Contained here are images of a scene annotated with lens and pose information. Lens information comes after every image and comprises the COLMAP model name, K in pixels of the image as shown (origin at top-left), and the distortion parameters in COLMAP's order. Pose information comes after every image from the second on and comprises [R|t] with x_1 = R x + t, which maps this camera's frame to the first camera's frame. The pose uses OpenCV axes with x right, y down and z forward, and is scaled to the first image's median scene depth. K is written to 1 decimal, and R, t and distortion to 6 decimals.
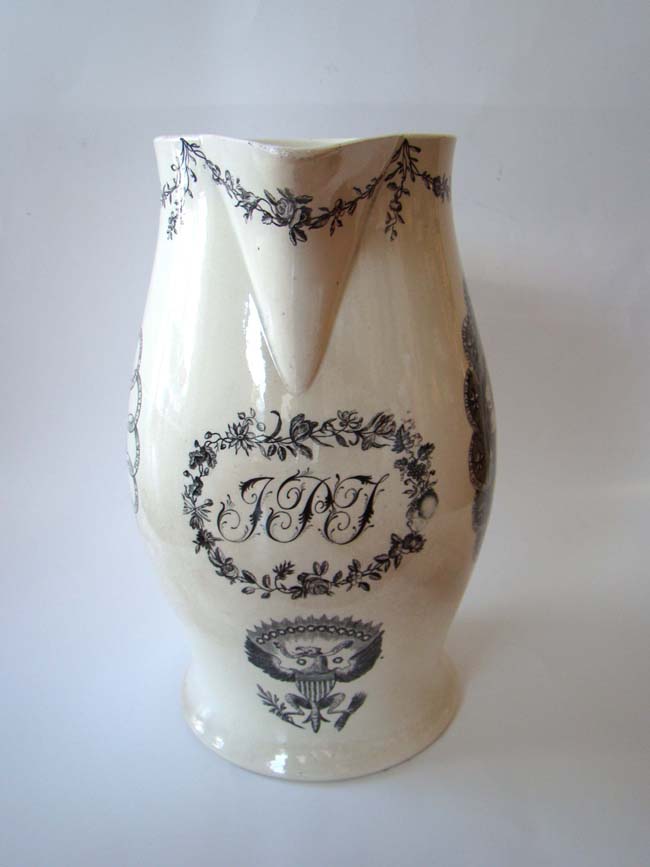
lens RADIAL K [[800.6, 0, 339.7], [0, 800.6, 434.0], [0, 0, 1]] dist [-0.174578, 0.020405]
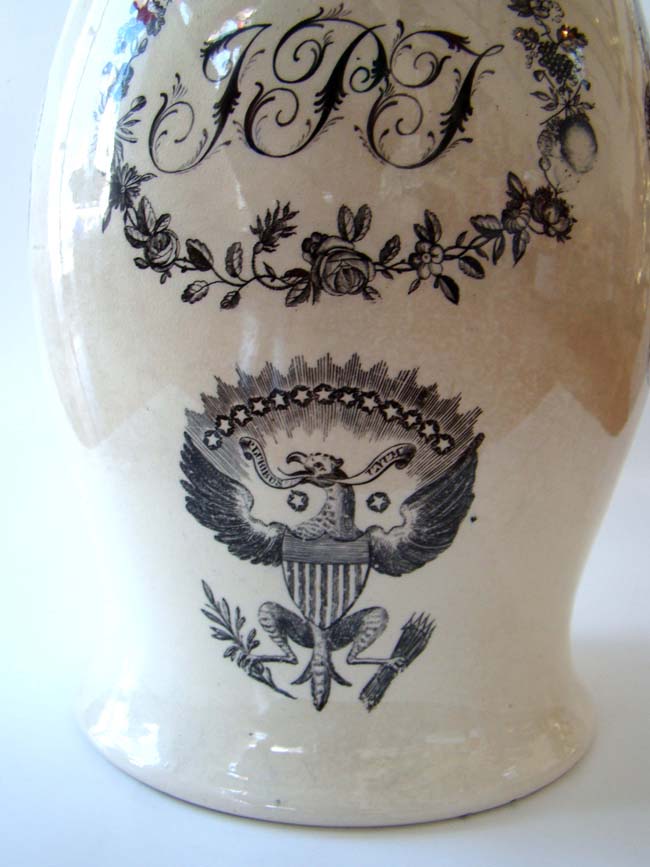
lens RADIAL K [[800.6, 0, 339.7], [0, 800.6, 434.0], [0, 0, 1]] dist [-0.174578, 0.020405]
pose [[0.996776, 0.051639, -0.061402, 0.001760], [-0.066236, 0.961524, -0.266618, 0.396303], [0.045272, 0.269825, 0.961844, 0.583581]]
